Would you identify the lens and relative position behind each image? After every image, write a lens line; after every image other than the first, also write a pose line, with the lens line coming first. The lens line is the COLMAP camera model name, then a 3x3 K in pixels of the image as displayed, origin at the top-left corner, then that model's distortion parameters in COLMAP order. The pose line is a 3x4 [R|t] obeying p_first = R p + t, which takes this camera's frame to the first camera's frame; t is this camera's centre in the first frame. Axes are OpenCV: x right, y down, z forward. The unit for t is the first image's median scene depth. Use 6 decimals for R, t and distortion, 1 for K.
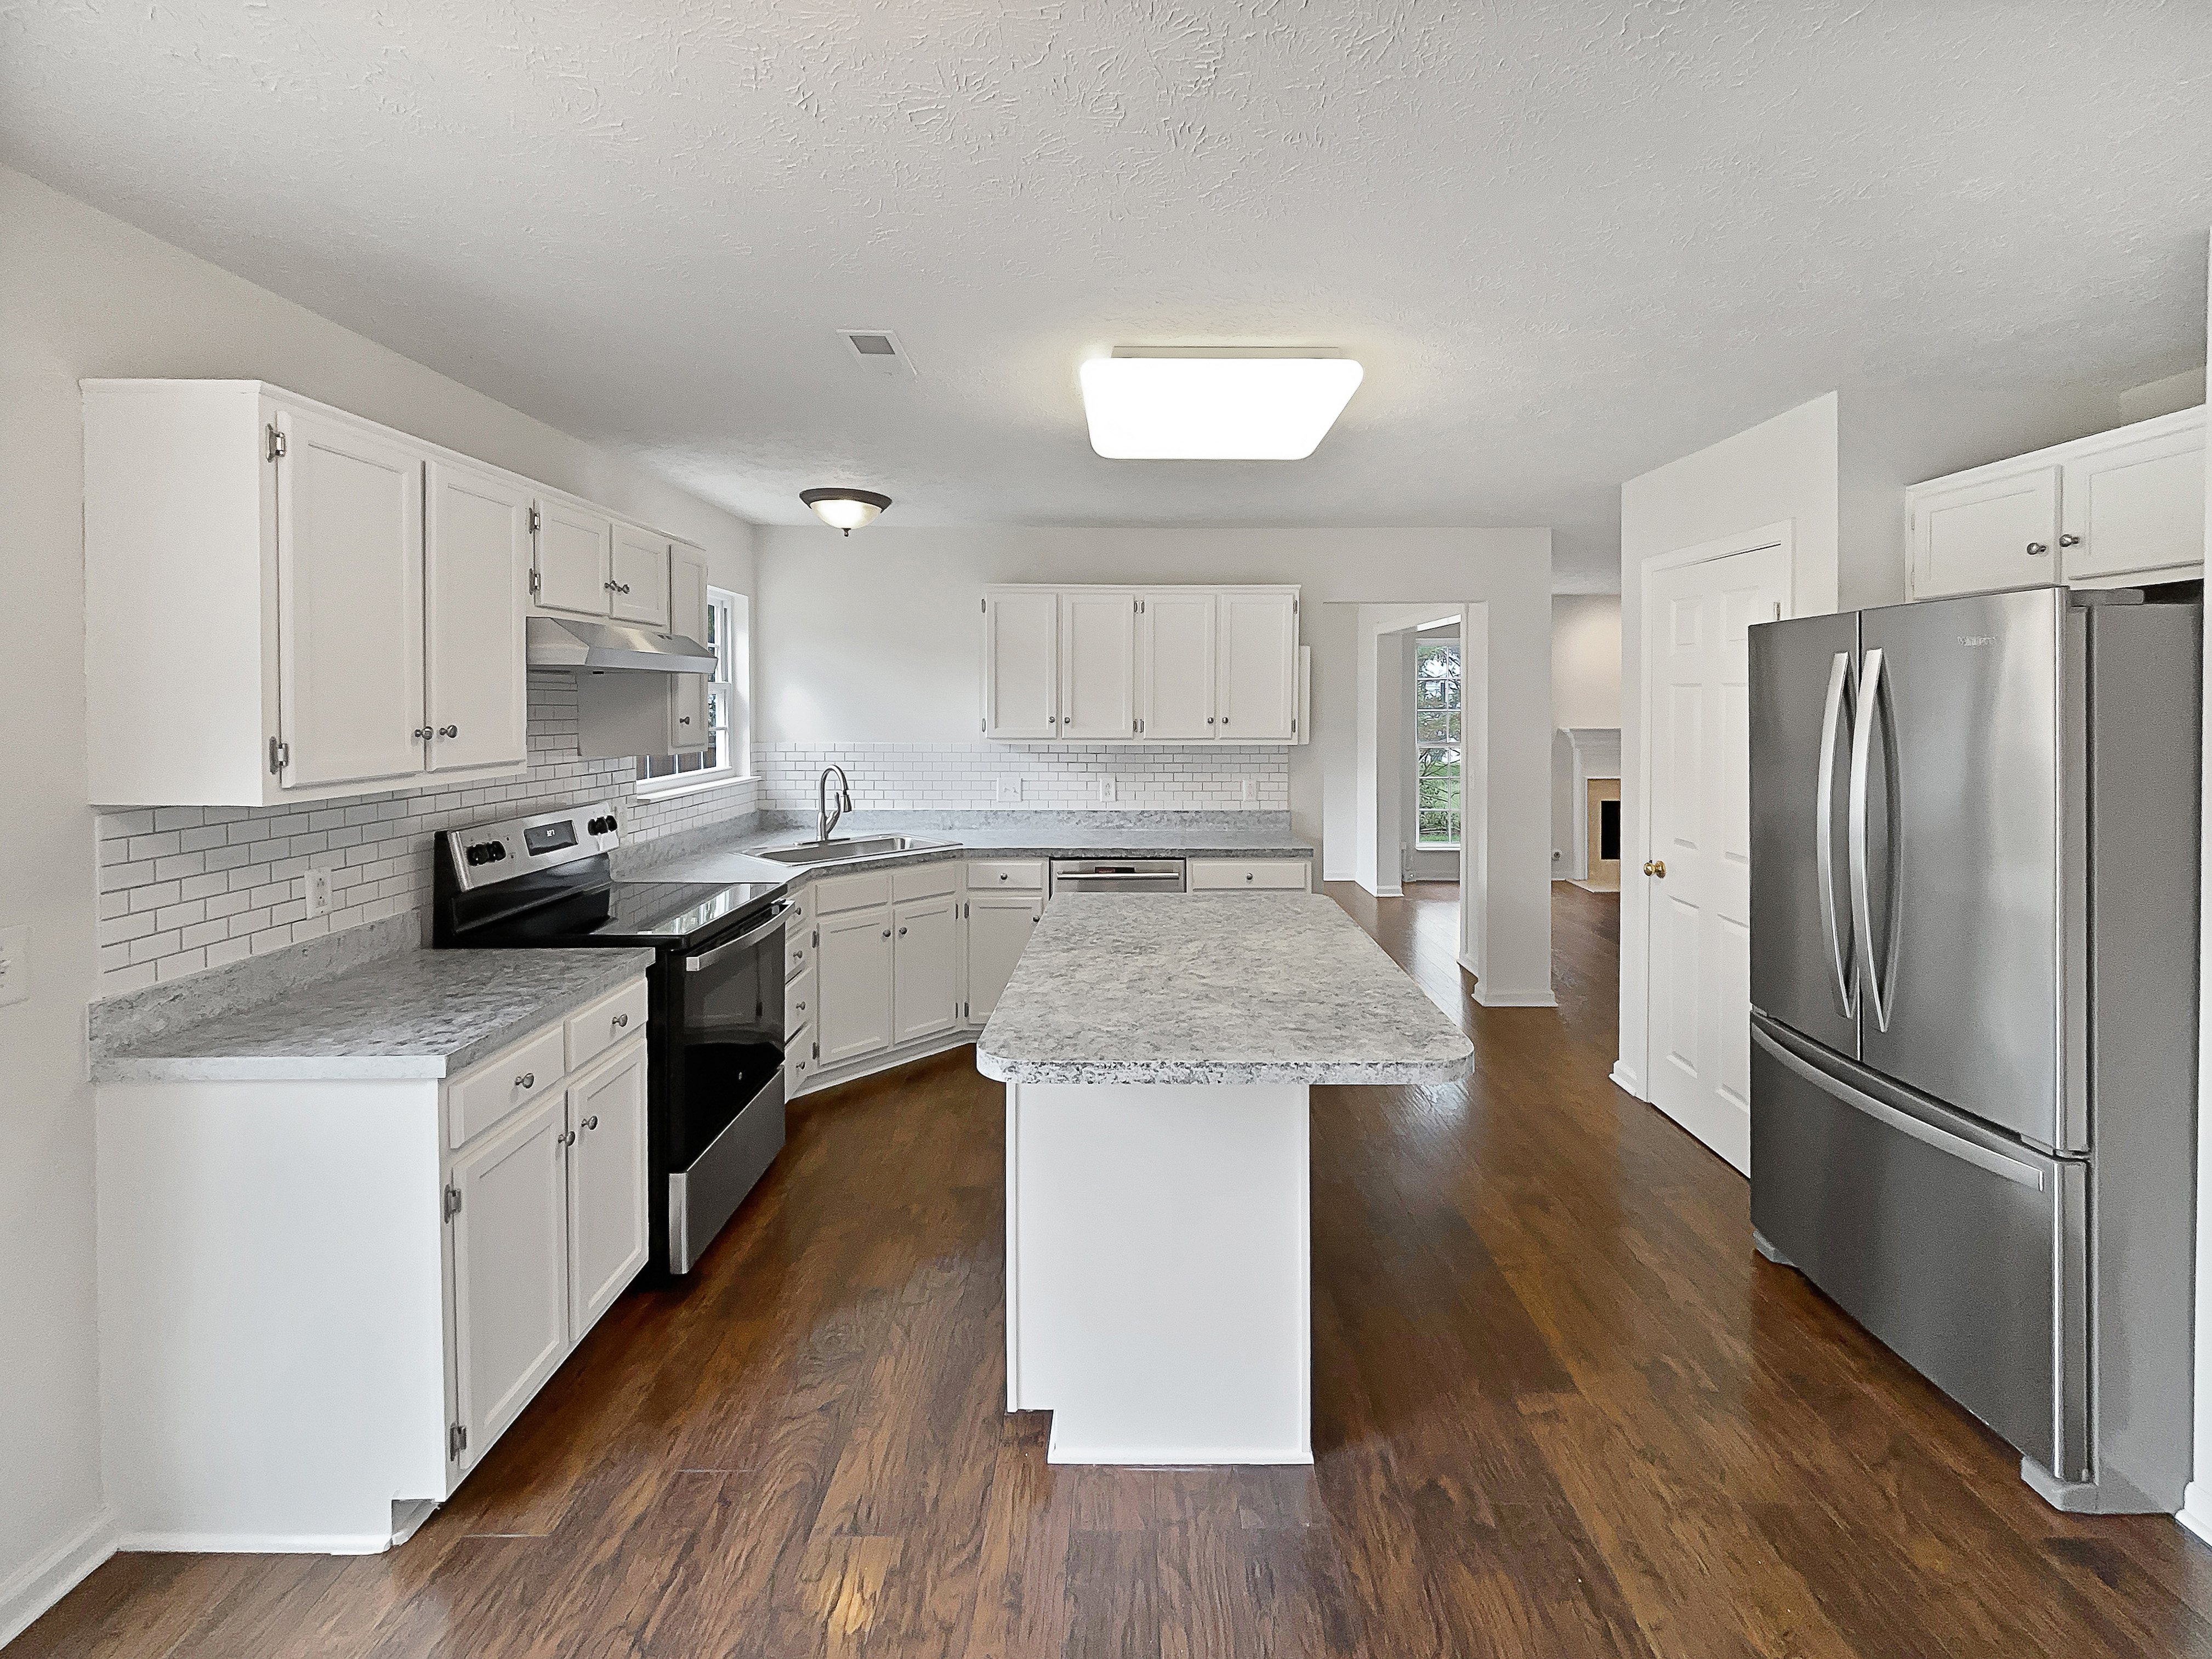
lens RADIAL K [[941.3, 0, 1121.3], [0, 941.3, 708.8], [0, 0, 1]] dist [0.003673, -0.000691]
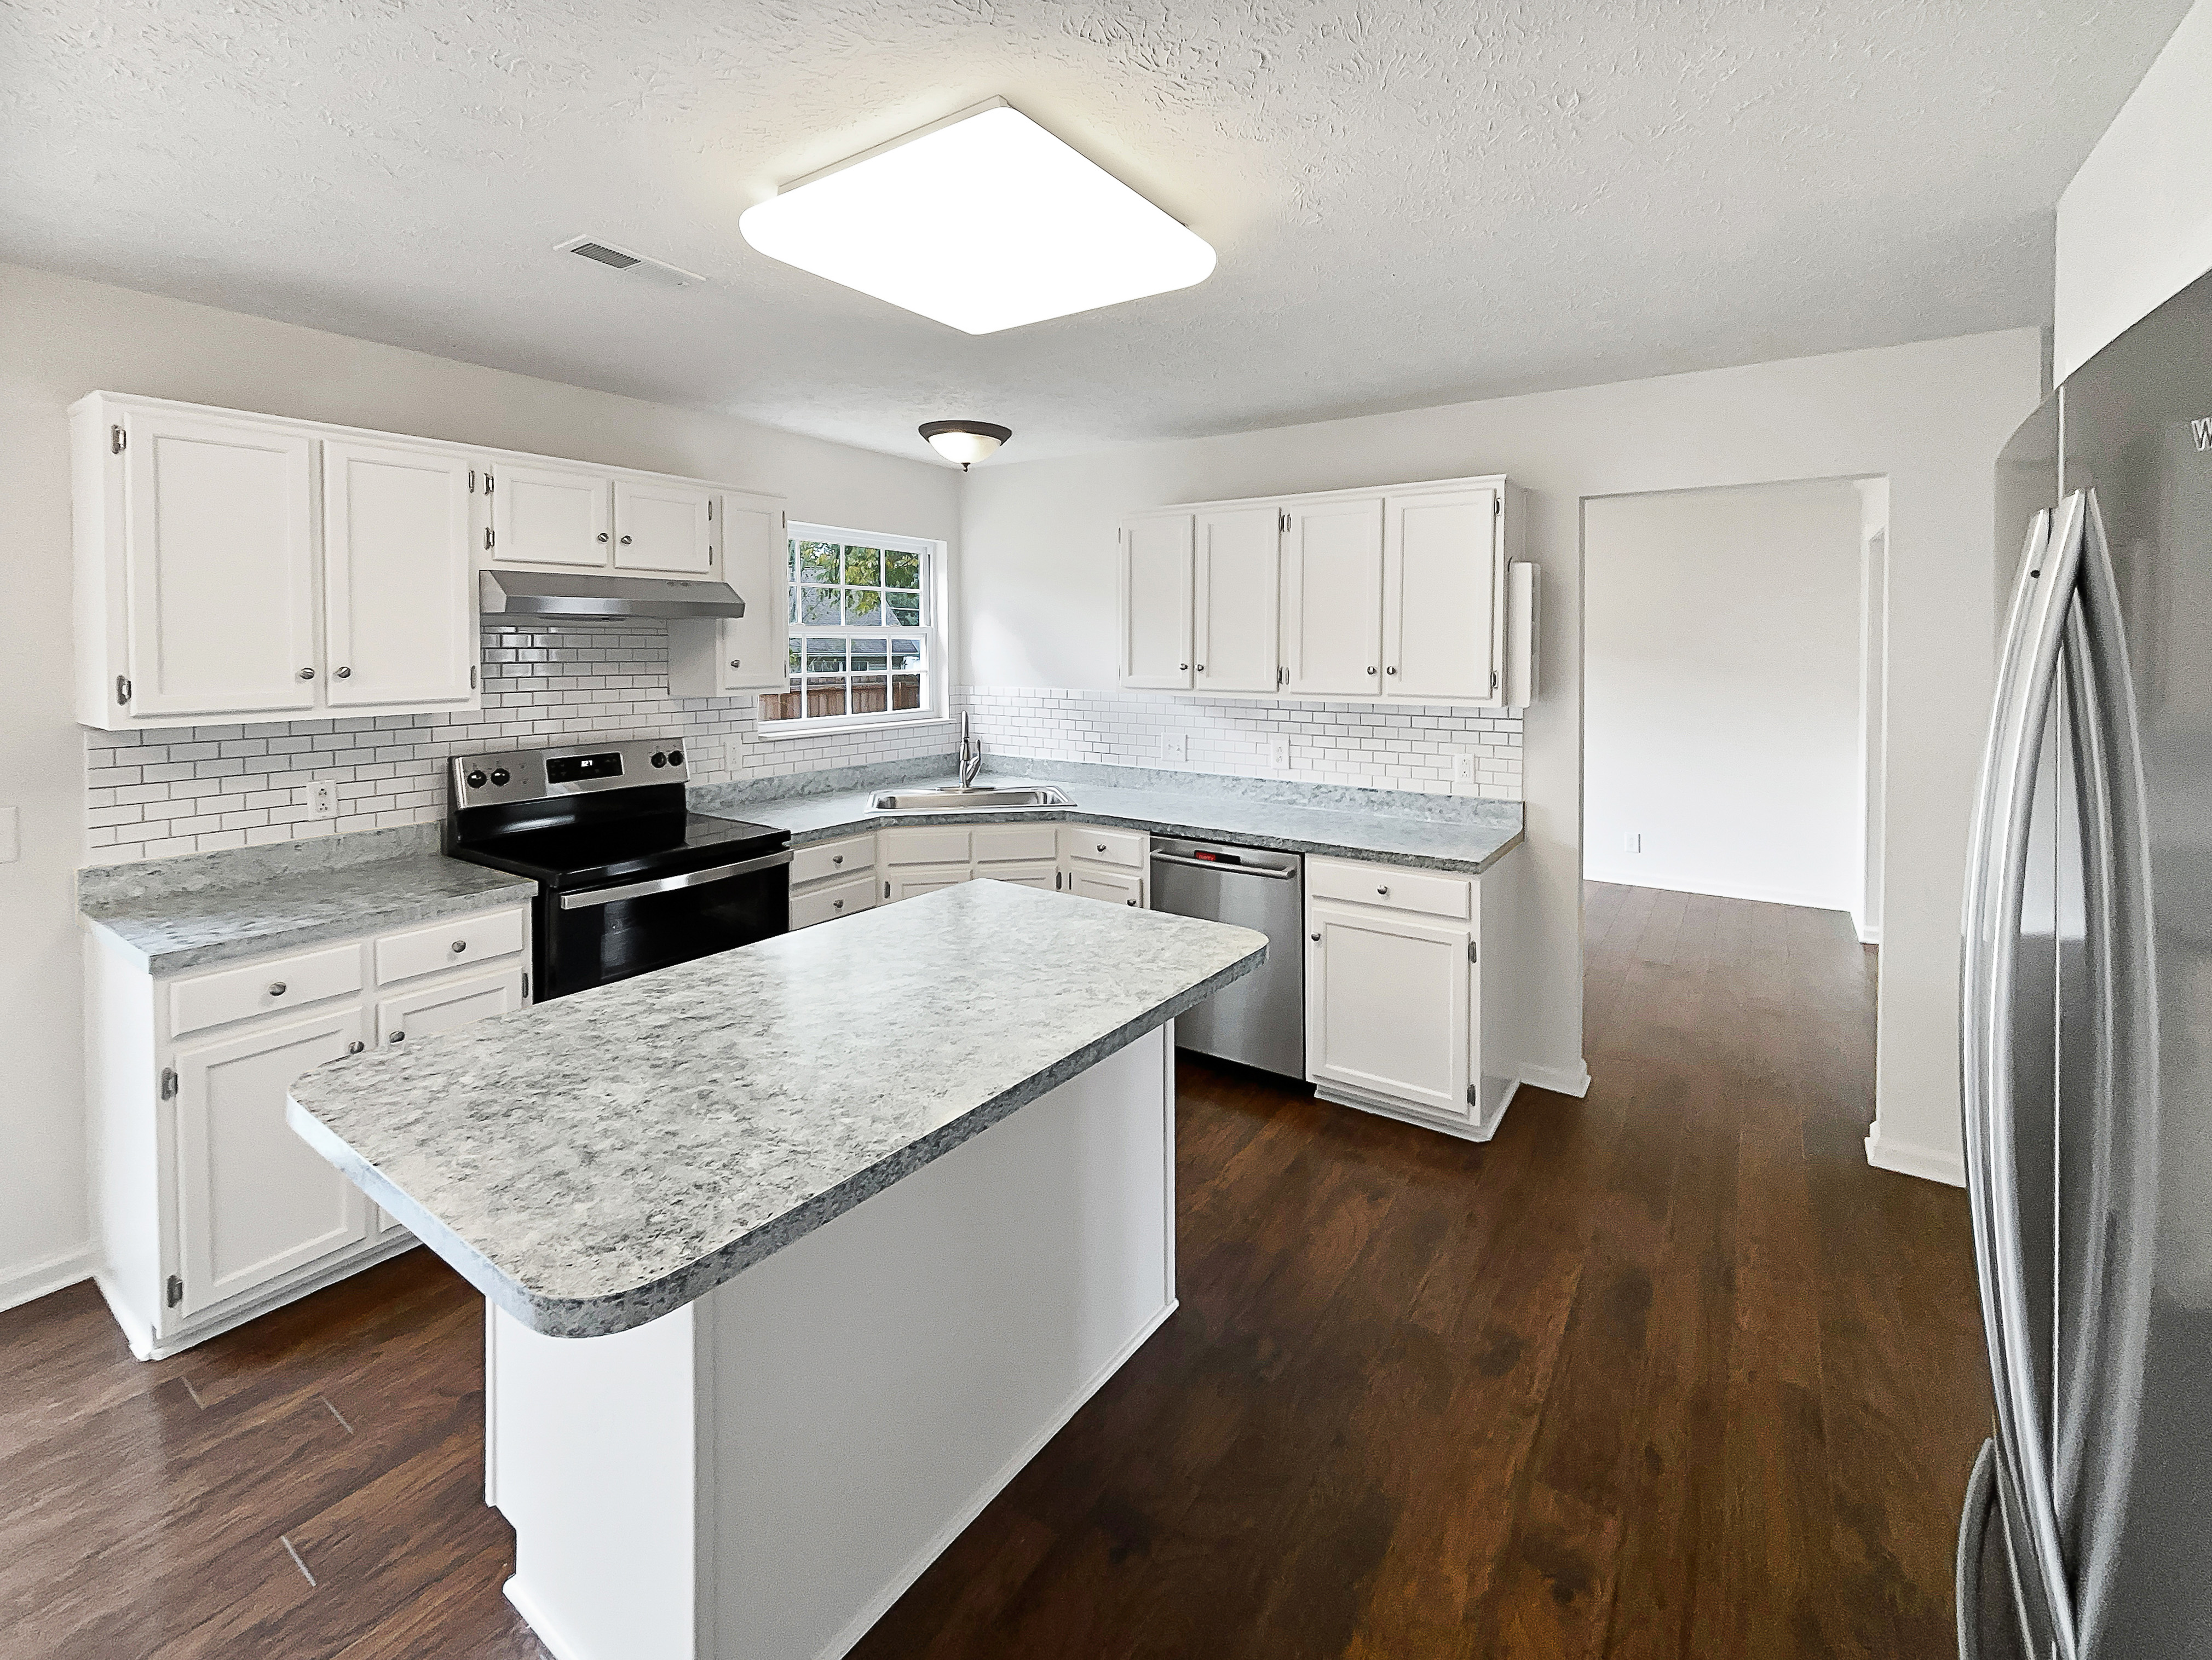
lens RADIAL K [[949.3, 0, 1100.6], [0, 949.3, 658.4], [0, 0, 1]] dist [0.000363, -0.000172]
pose [[0.826815, 0.008573, -0.562409, 0.616282], [-0.003411, 0.999942, 0.010227, -0.006933], [0.562464, -0.006537, 0.826796, 0.485062]]
